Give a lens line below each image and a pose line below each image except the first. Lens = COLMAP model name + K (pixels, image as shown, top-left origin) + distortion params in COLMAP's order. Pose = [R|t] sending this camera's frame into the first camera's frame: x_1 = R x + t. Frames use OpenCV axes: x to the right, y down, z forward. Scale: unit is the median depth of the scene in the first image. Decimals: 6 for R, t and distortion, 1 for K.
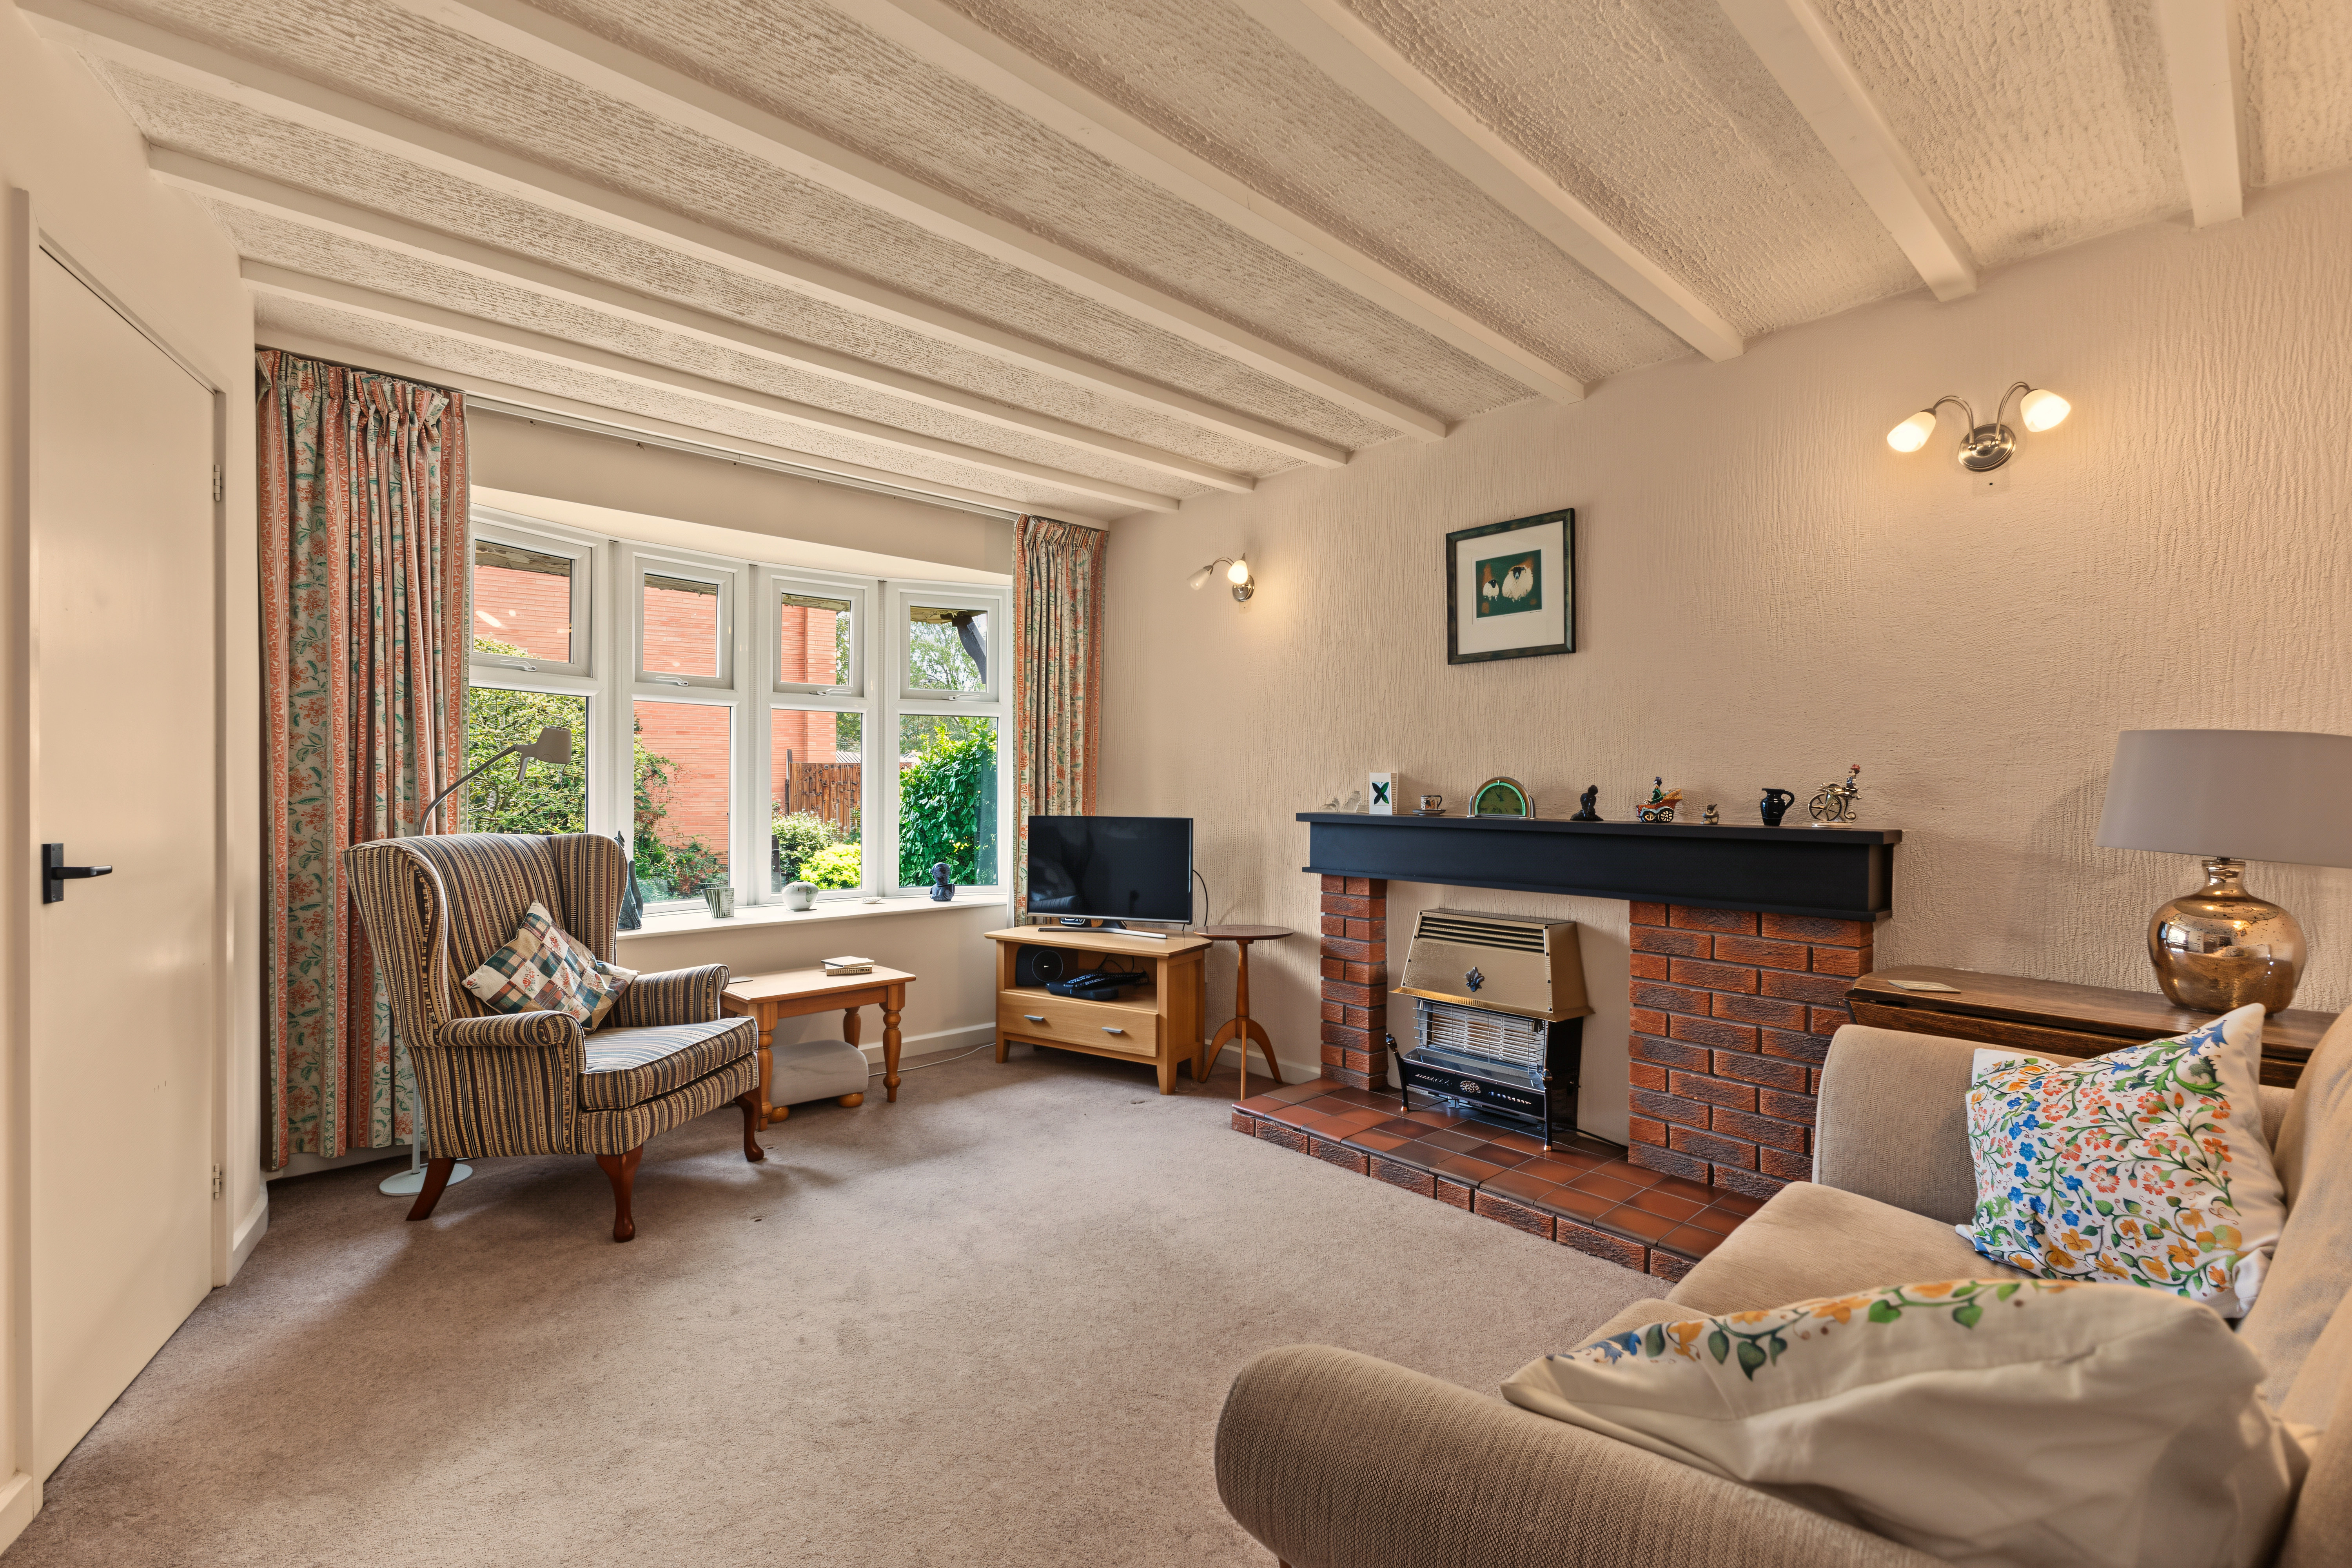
lens RADIAL K [[1030.8, 0, 1182.9], [0, 1030.8, 797.6], [0, 0, 1]] dist [0.026185, 0.000050]
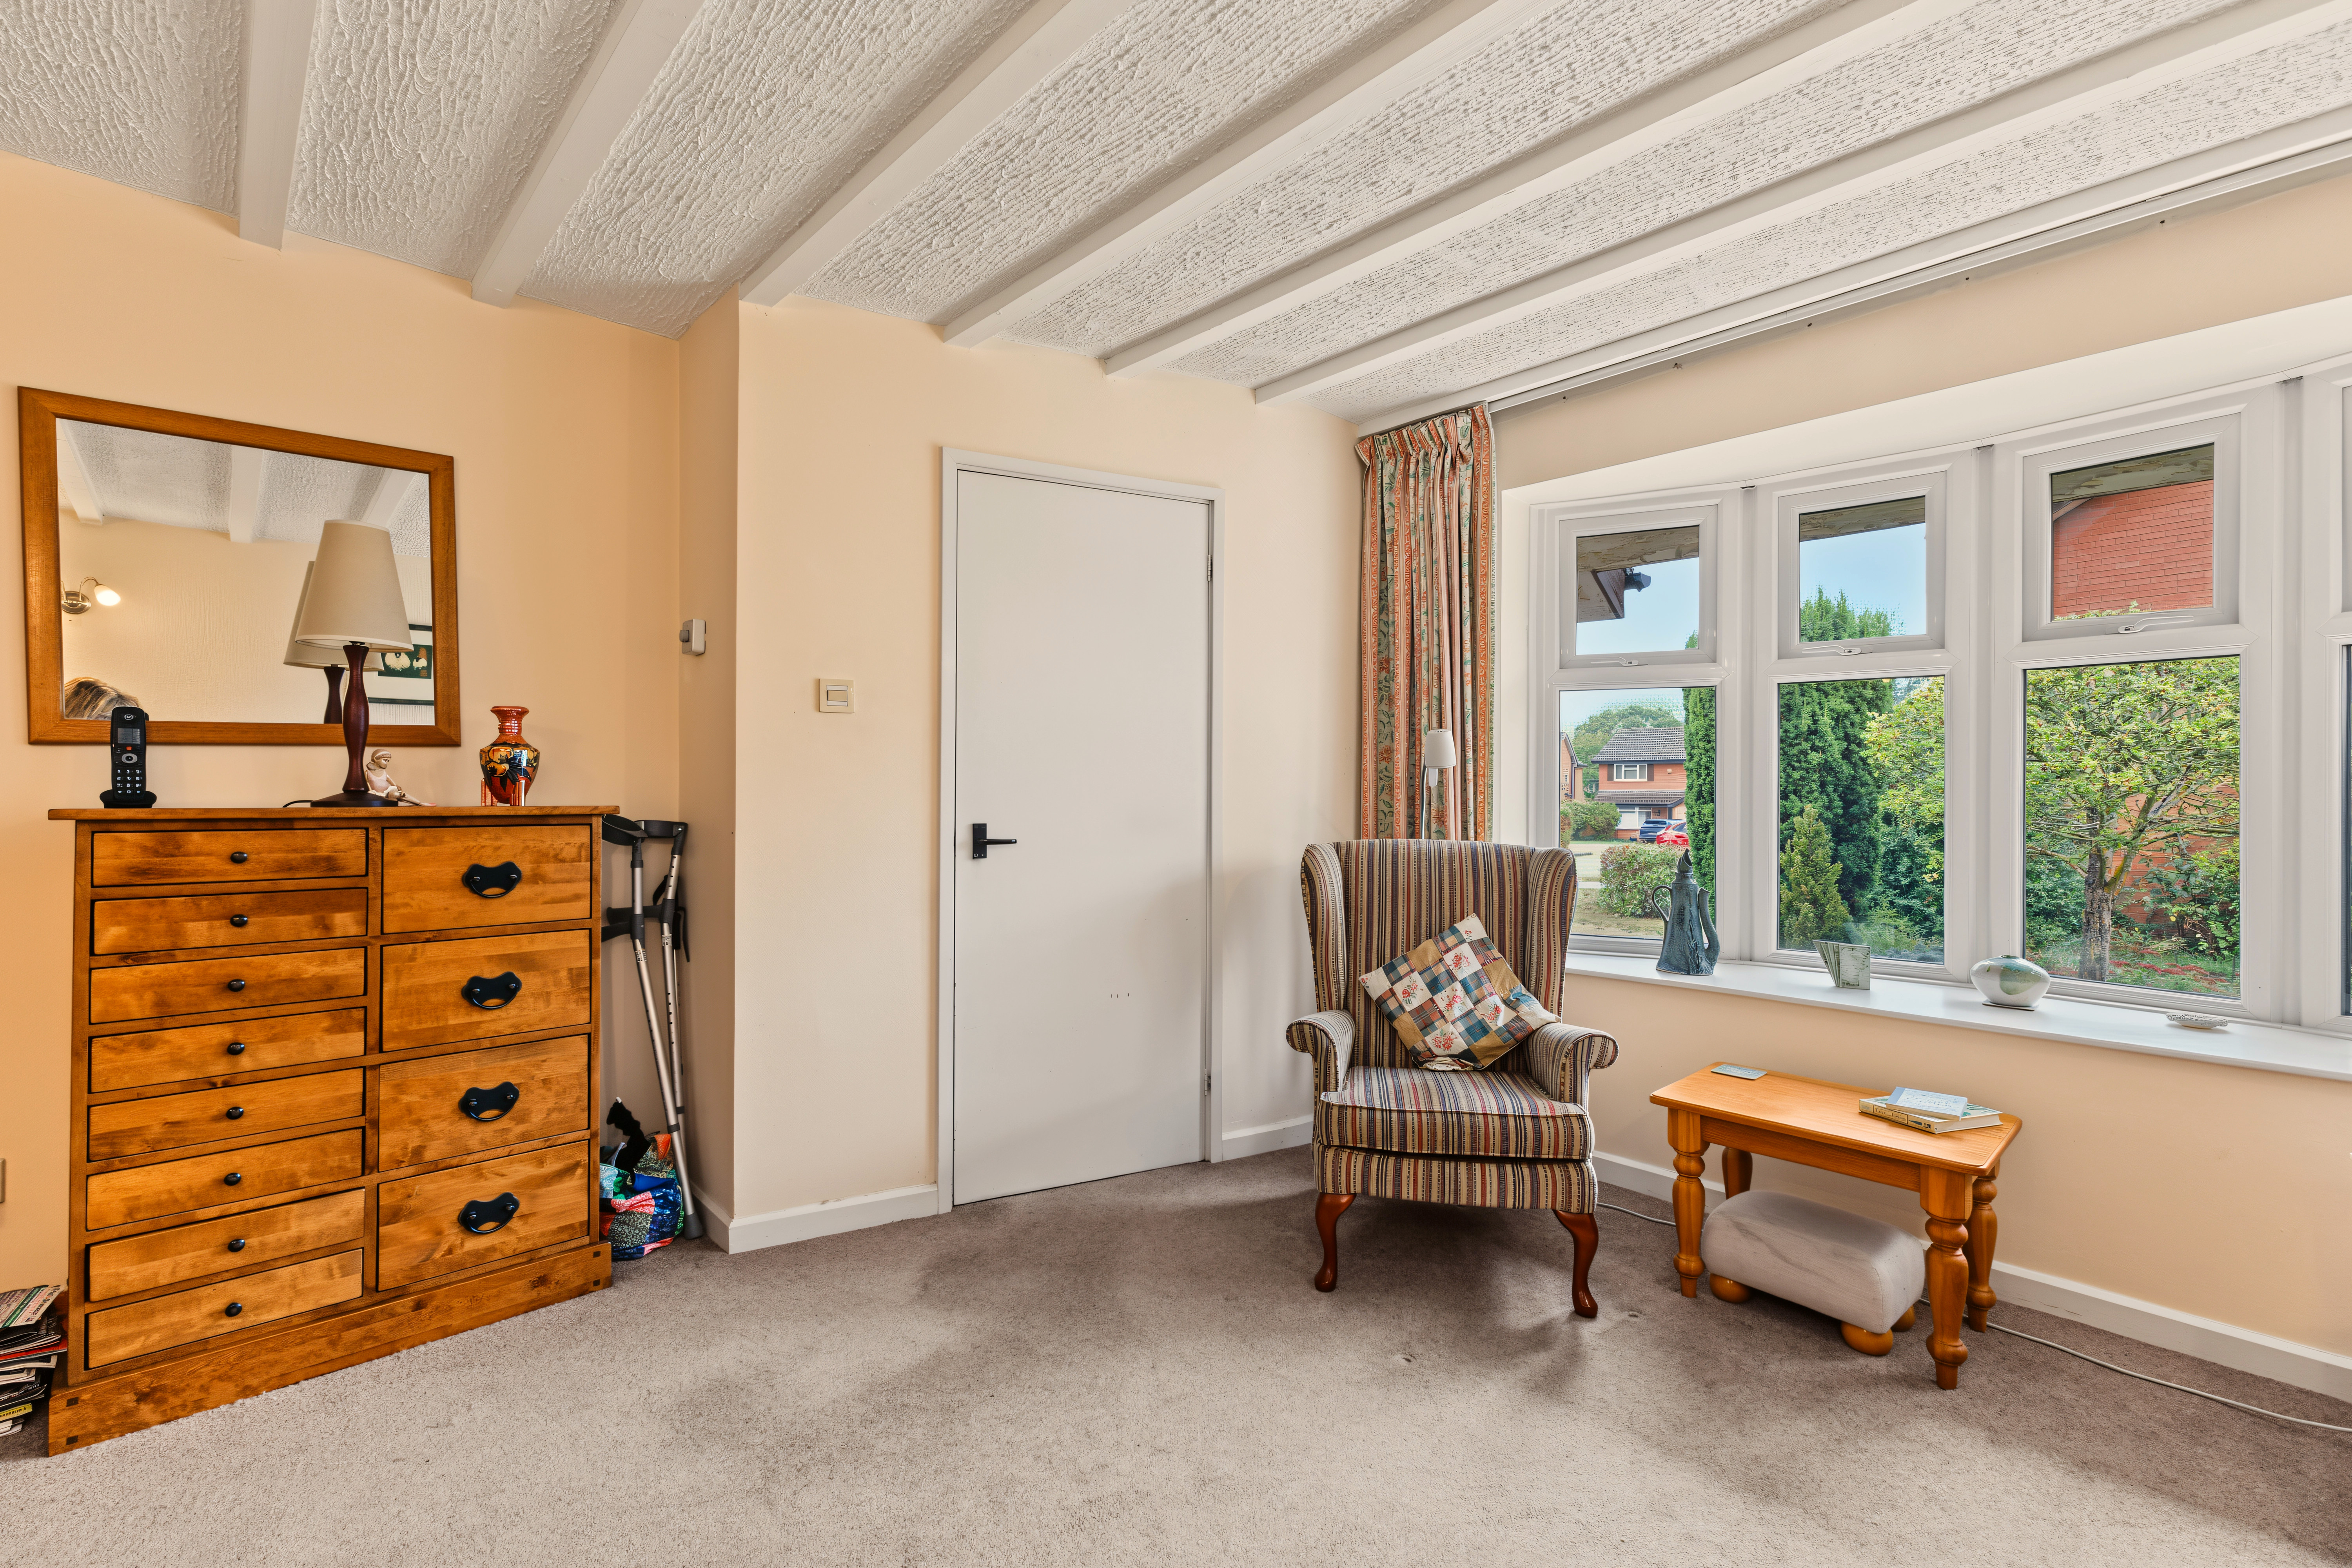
lens RADIAL K [[1039.1, 0, 1165.2], [0, 1039.1, 780.3], [0, 0, 1]] dist [0.006143, -0.000015]
pose [[-0.011920, -0.011088, -0.999867, 0.315866], [-0.018000, 0.999779, -0.010873, -0.006519], [0.999767, 0.017868, -0.012117, 0.715839]]
